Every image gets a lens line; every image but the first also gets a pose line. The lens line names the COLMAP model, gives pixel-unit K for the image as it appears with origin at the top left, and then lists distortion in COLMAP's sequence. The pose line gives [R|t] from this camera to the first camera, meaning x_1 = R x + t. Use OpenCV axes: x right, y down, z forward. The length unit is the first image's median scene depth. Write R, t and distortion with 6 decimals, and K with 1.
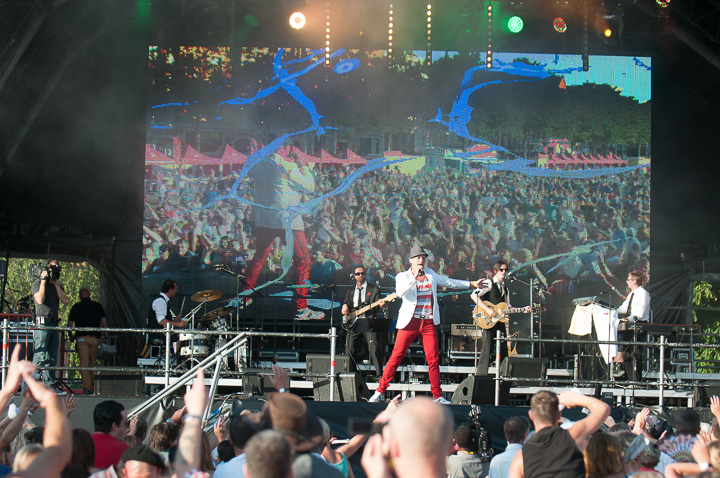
lens RADIAL K [[3617.8, 0, 360.0], [0, 3617.8, 239.0], [0, 0, 1]] dist [-0.135734, -1.908507]
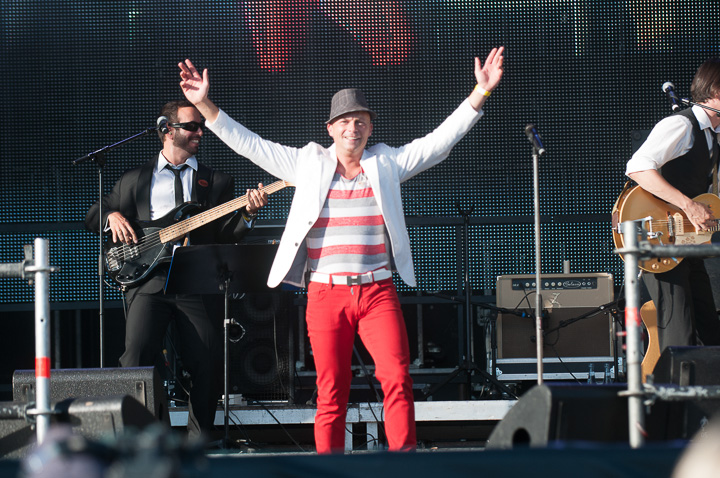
lens RADIAL K [[3953.6, 0, 360.0], [0, 3953.6, 239.0], [0, 0, 1]] dist [0.190139, 8.198300]
pose [[0.998508, -0.047025, -0.027744, 0.025959], [0.045730, 0.997913, -0.045595, 0.039658], [0.029830, 0.044258, 0.998575, 0.695848]]
